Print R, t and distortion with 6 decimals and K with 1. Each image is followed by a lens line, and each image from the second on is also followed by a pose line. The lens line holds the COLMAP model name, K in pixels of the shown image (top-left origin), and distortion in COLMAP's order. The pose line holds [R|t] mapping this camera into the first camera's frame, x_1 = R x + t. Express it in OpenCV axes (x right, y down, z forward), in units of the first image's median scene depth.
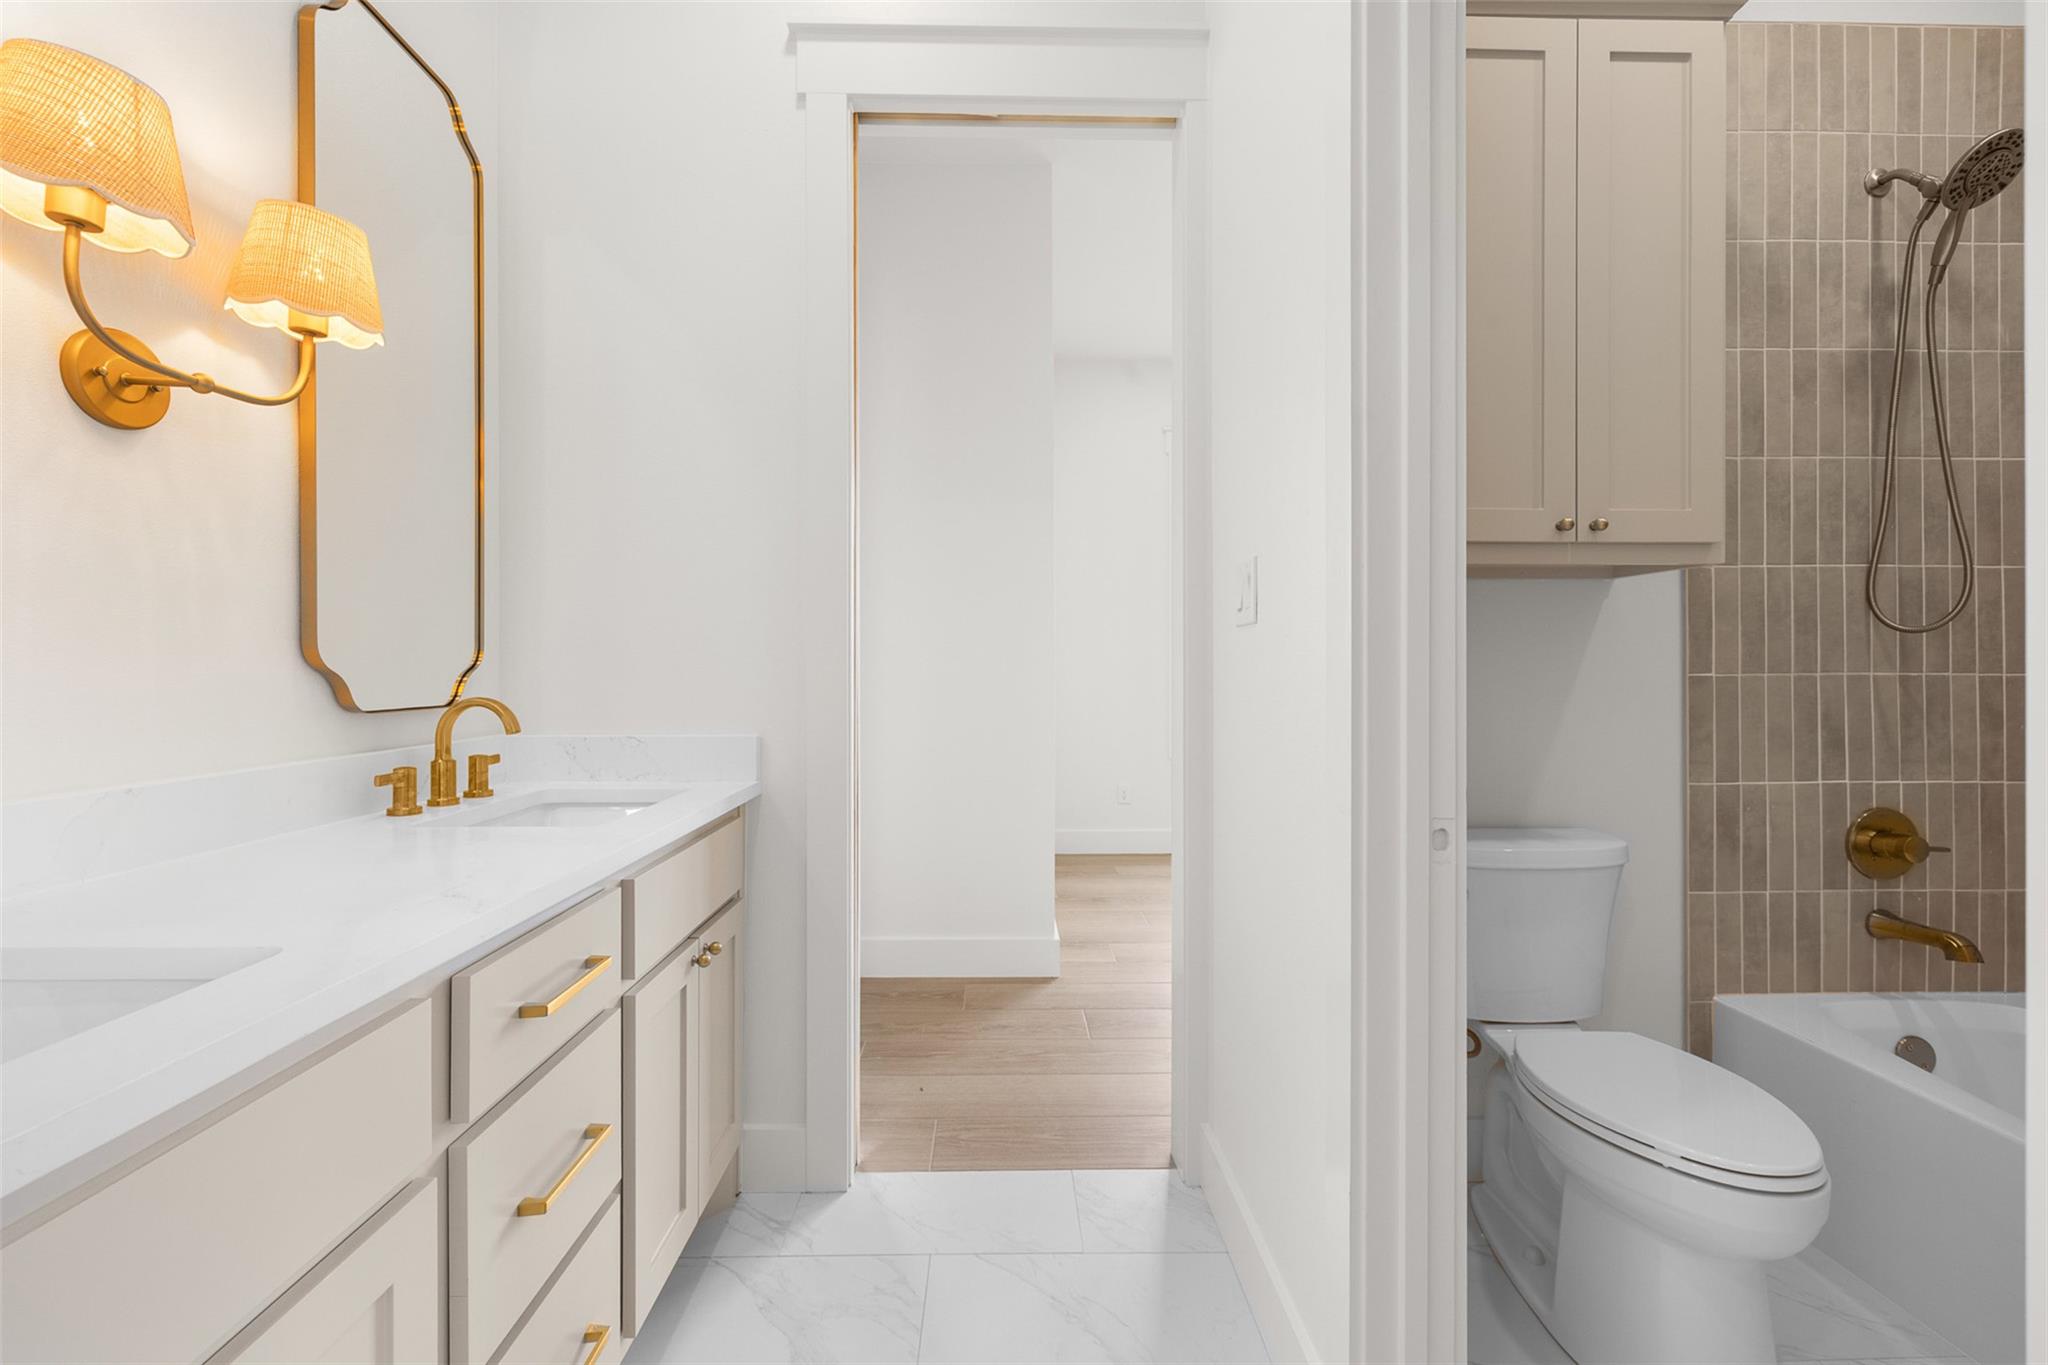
lens RADIAL K [[863.1, 0, 1008.2], [0, 863.1, 660.7], [0, 0, 1]] dist [0.001568, -0.000346]
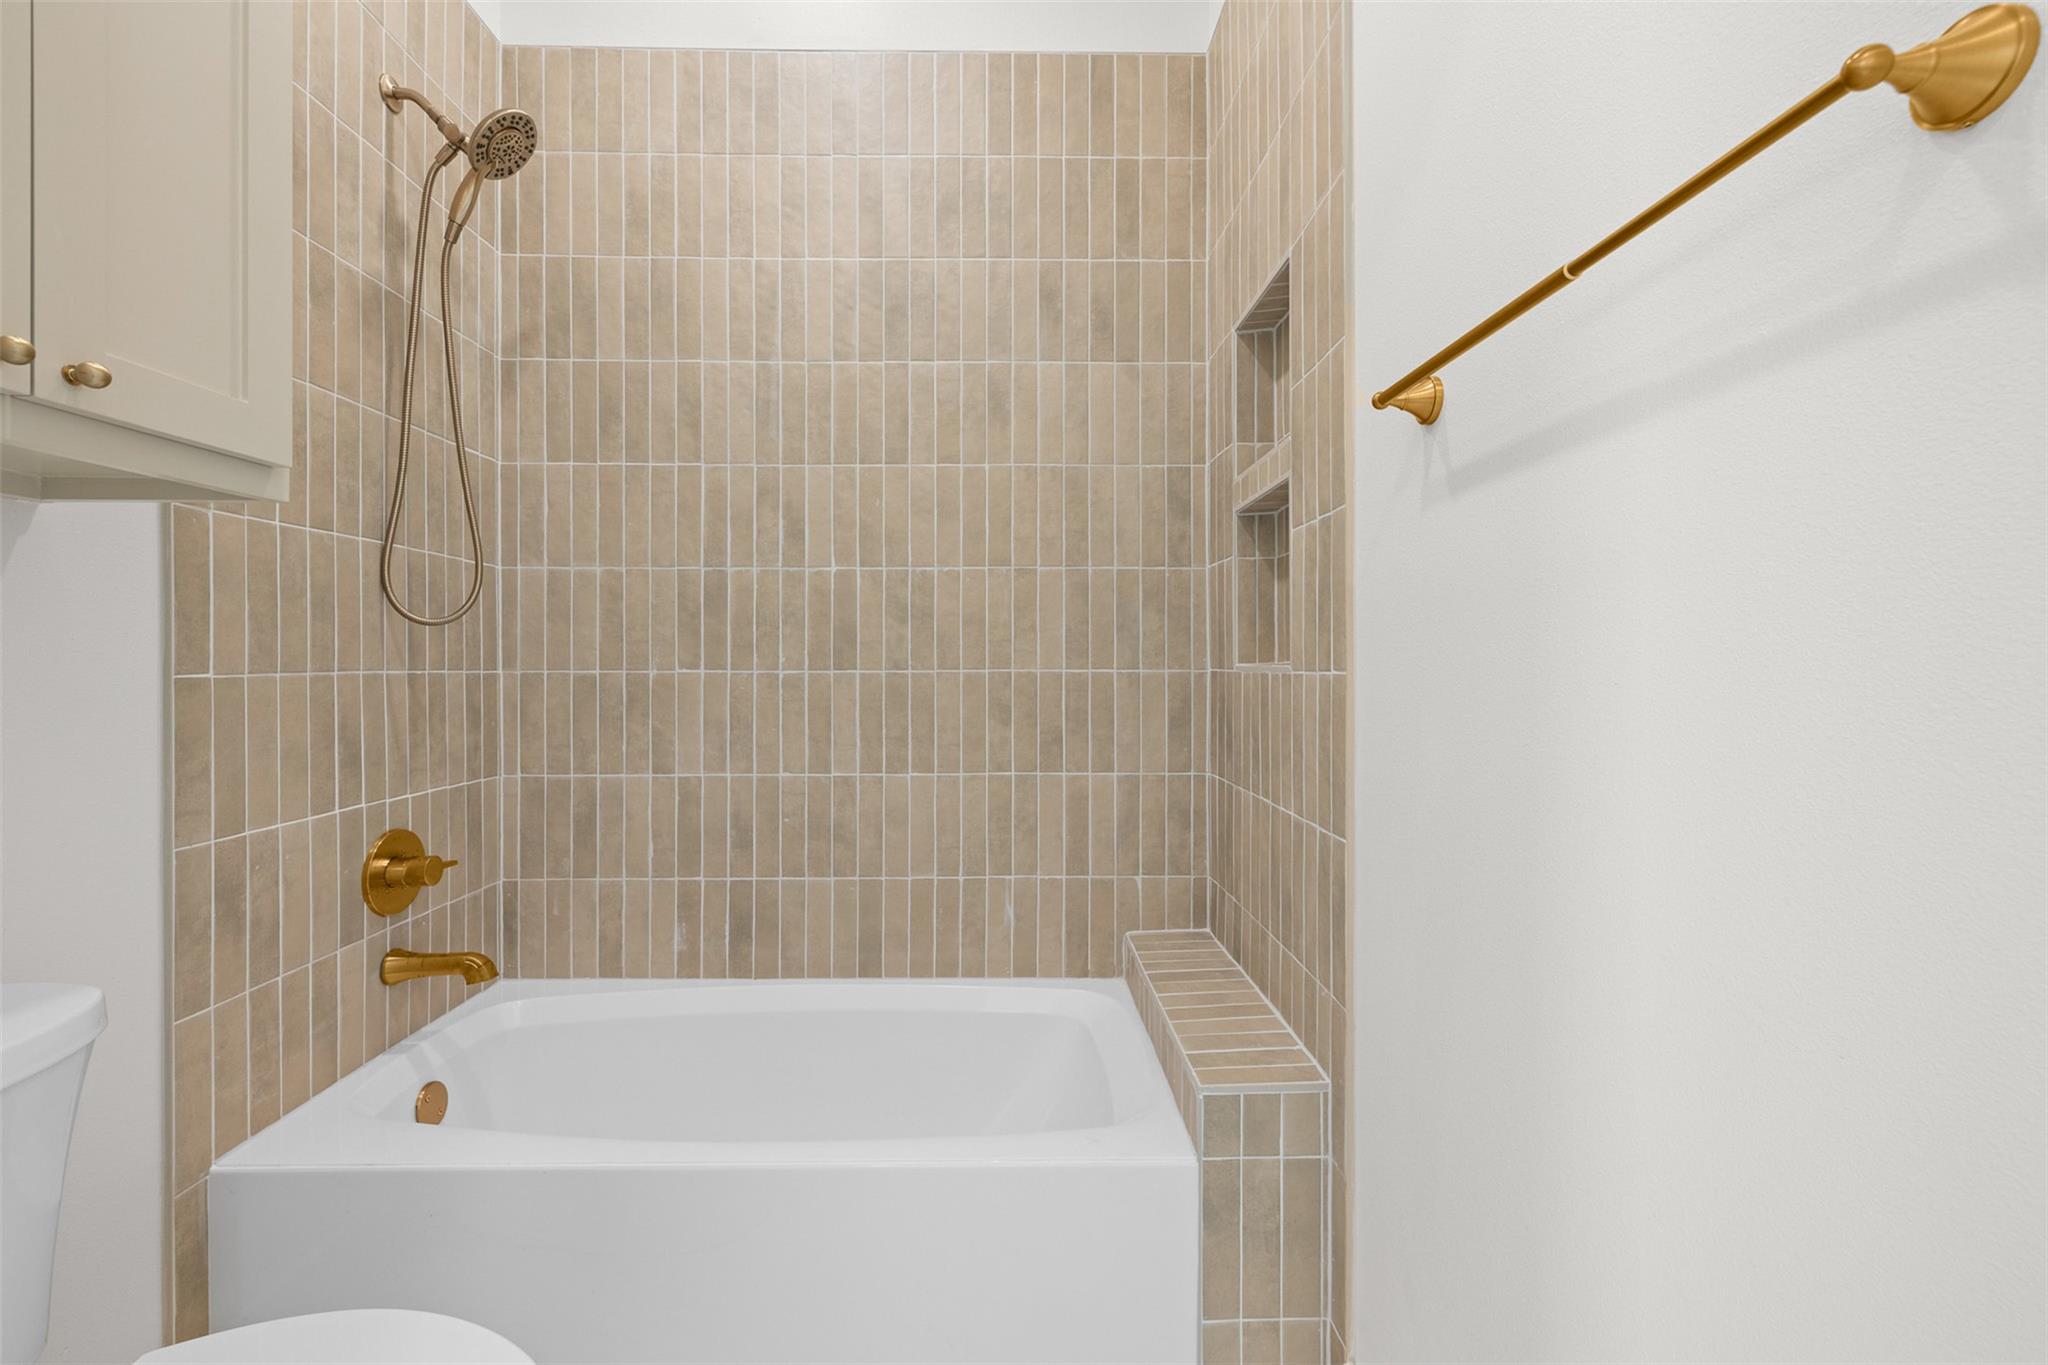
lens RADIAL K [[863.1, 0, 1018.9], [0, 863.1, 662.8], [0, 0, 1]] dist [0.001568, -0.000346]
pose [[-0.010702, 0.001749, 0.999941, 0.153710], [-0.003302, 0.999993, -0.001785, 0.005538], [-0.999937, -0.003320, -0.010696, 0.393903]]
